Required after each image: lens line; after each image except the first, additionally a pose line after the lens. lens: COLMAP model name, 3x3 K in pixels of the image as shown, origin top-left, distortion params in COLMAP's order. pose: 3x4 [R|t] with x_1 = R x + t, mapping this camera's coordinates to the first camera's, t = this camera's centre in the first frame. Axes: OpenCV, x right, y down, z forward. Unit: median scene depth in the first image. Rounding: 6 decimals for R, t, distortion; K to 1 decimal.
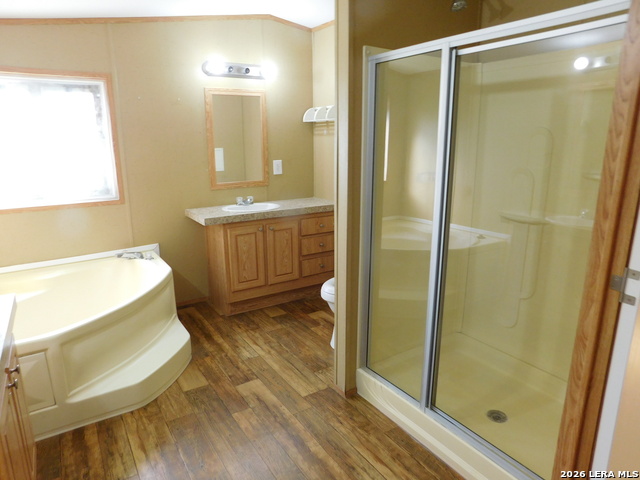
lens RADIAL K [[421.4, 0, 320.0], [0, 421.4, 240.0], [0, 0, 1]] dist [-0.070745, 0.056125]
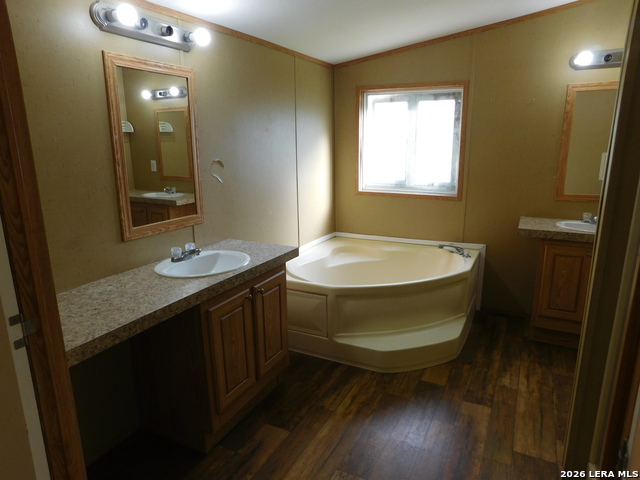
lens RADIAL K [[421.4, 0, 320.0], [0, 421.4, 240.0], [0, 0, 1]] dist [-0.070745, 0.056125]
pose [[0.504888, 0.205843, -0.838282, 0.271047], [-0.202640, 0.972275, 0.116698, -0.041660], [0.839062, 0.110950, 0.532603, 0.131262]]
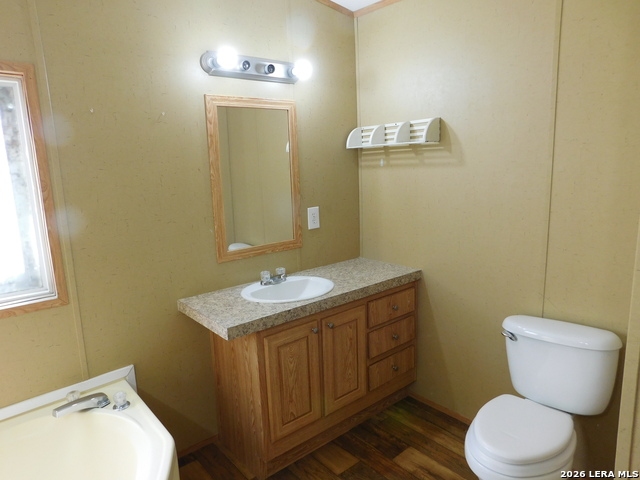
lens RADIAL K [[421.4, 0, 320.0], [0, 421.4, 240.0], [0, 0, 1]] dist [-0.070745, 0.056125]
pose [[0.991428, -0.051746, 0.119966, -0.205546], [0.059271, 0.996435, -0.060031, -0.119072], [-0.116432, 0.066627, 0.990961, 0.423354]]
